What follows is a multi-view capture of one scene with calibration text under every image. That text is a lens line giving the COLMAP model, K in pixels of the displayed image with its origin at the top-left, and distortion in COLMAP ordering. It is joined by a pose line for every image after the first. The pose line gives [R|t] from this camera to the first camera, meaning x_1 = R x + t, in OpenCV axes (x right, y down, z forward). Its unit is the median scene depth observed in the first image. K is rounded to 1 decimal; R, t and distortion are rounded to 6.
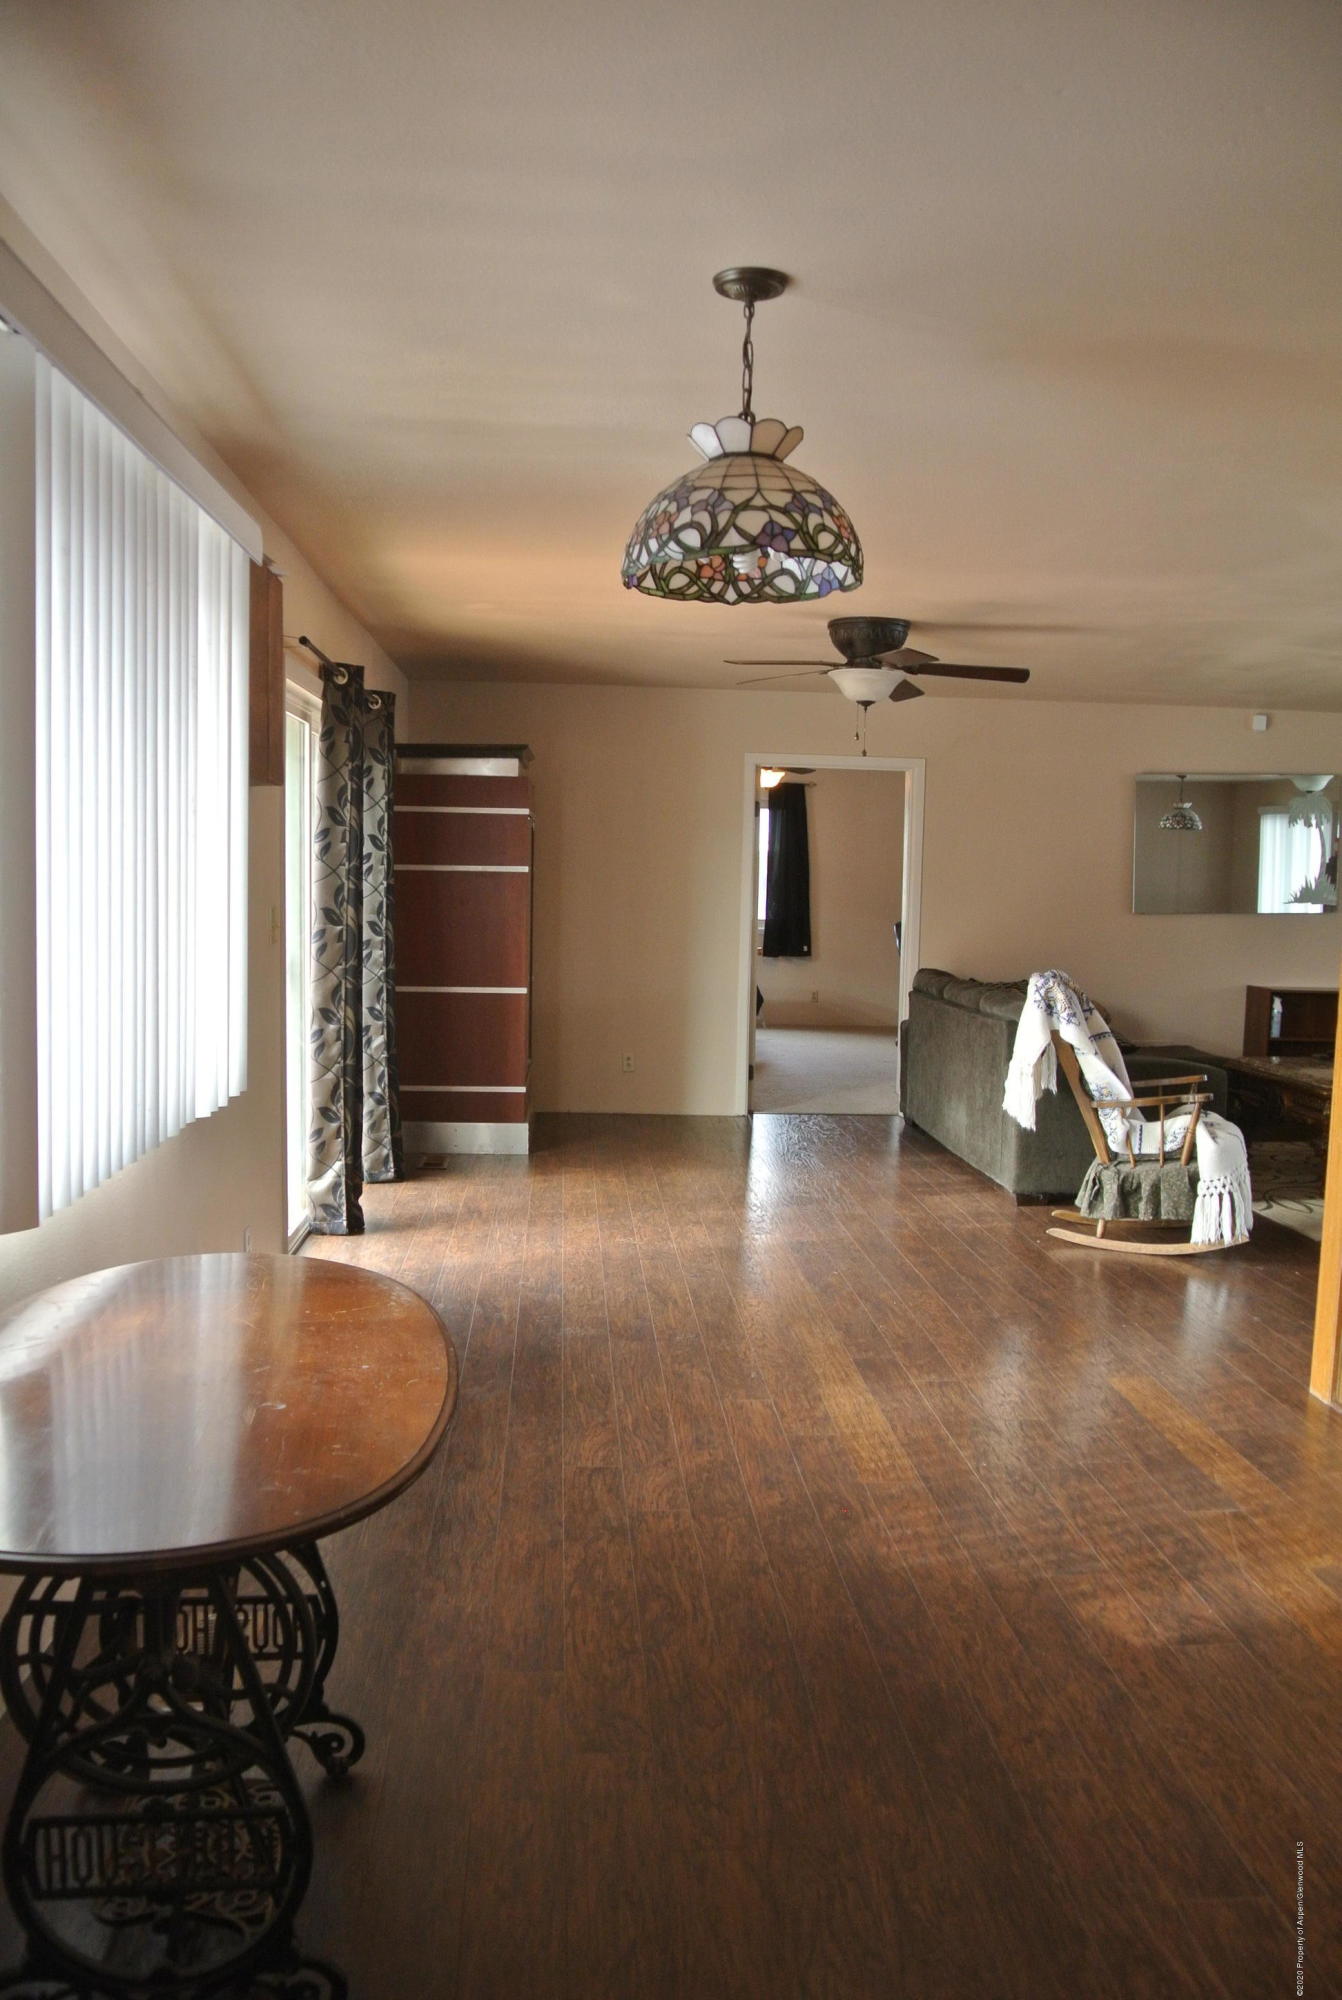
lens RADIAL K [[1570.4, 0, 670.5], [0, 1570.4, 999.5], [0, 0, 1]] dist [-0.096870, 0.054652]
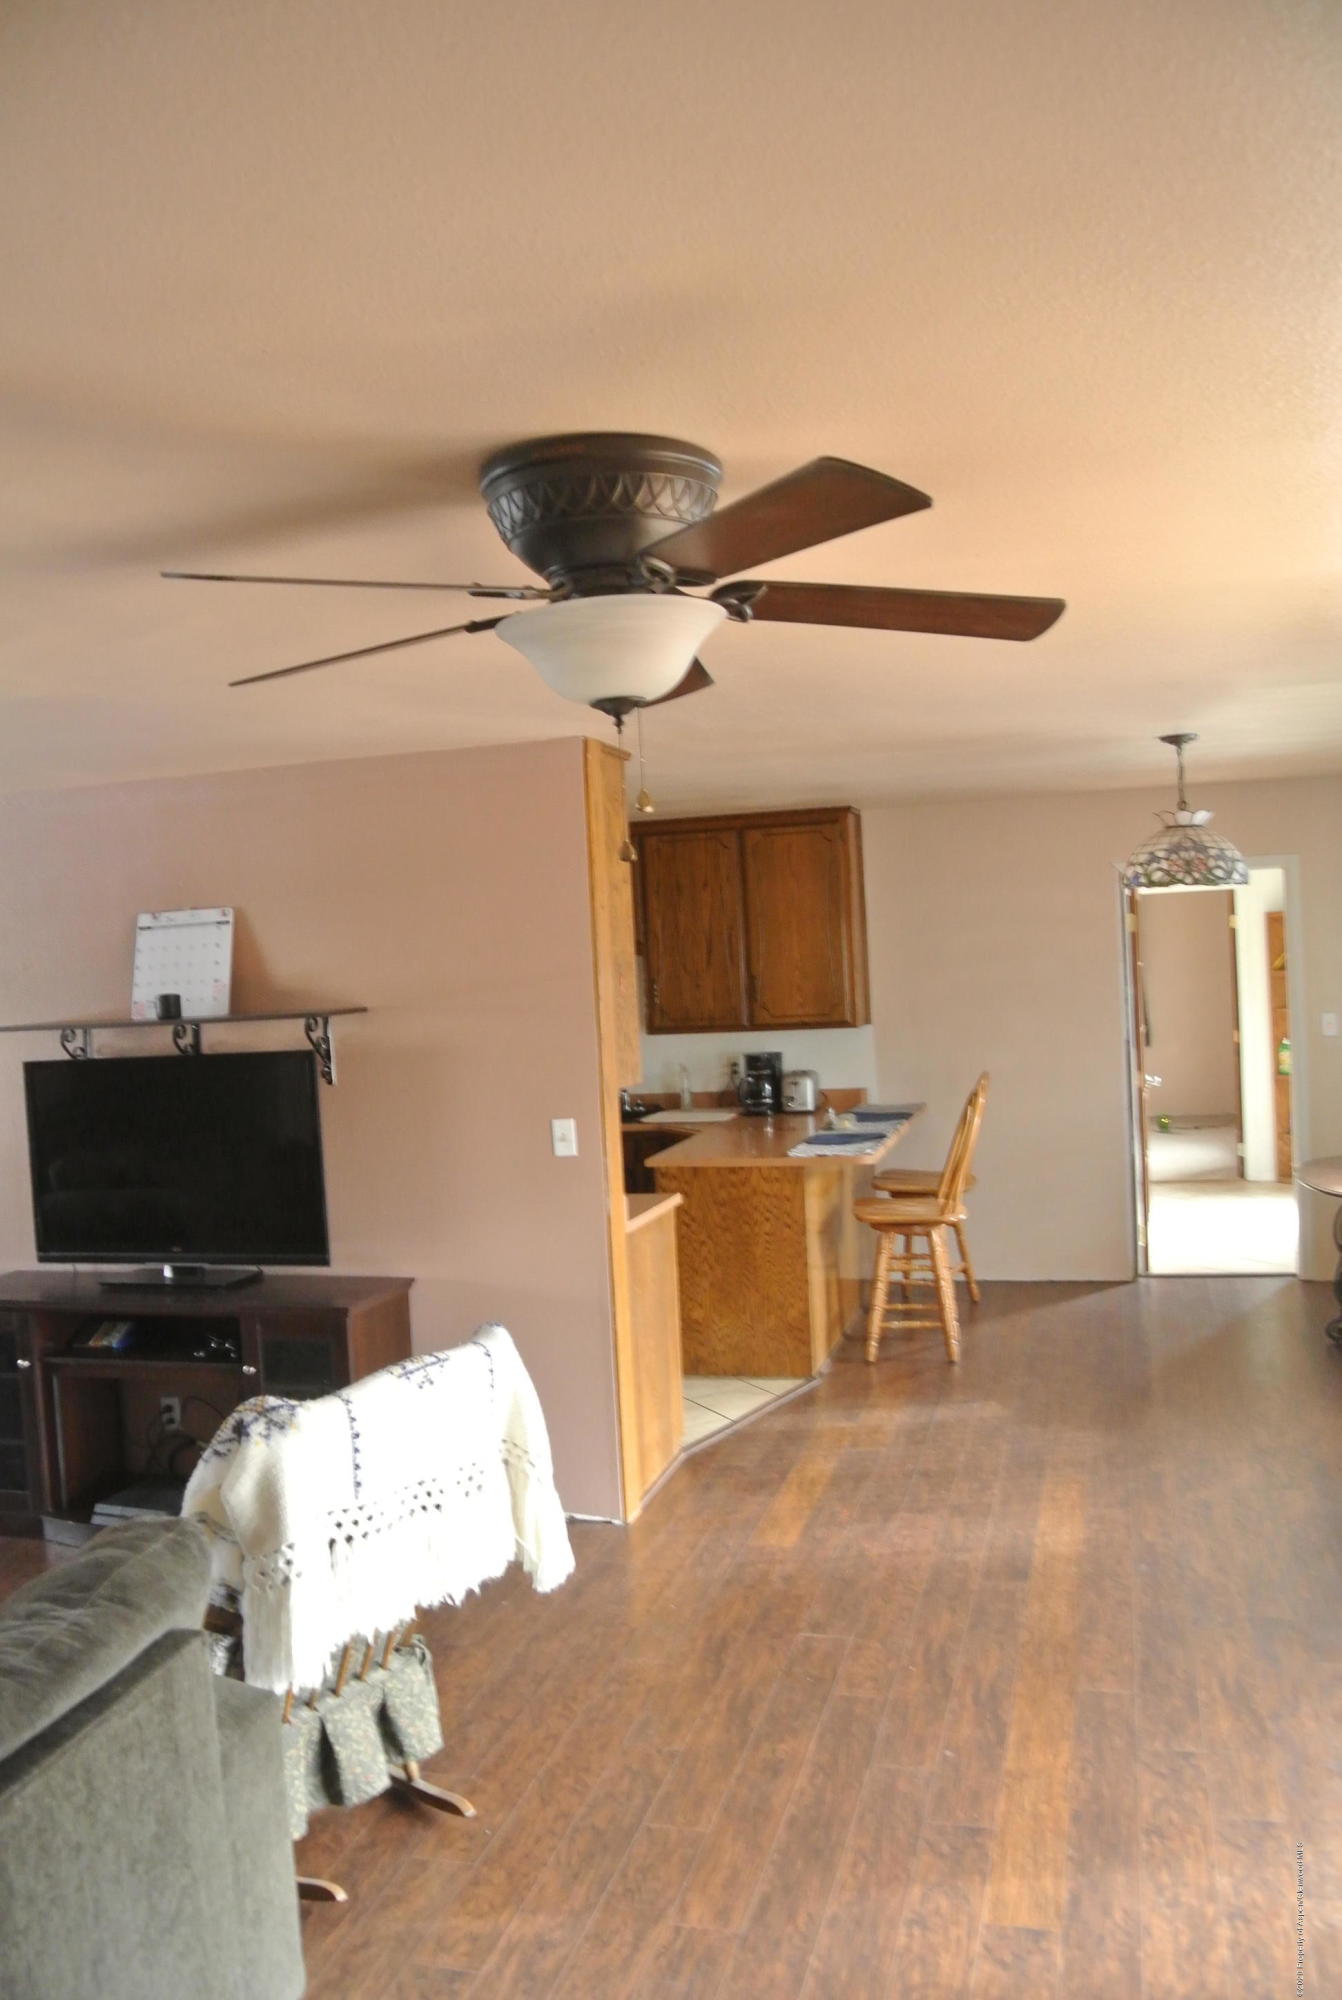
lens RADIAL K [[1570.4, 0, 673.4], [0, 1570.4, 1003.8], [0, 0, 1]] dist [-0.096870, 0.054652]
pose [[-0.942564, 0.014291, 0.333721, 0.002904], [0.054549, 0.992257, 0.111579, -0.265527], [-0.329543, 0.123374, -0.936045, 2.178044]]
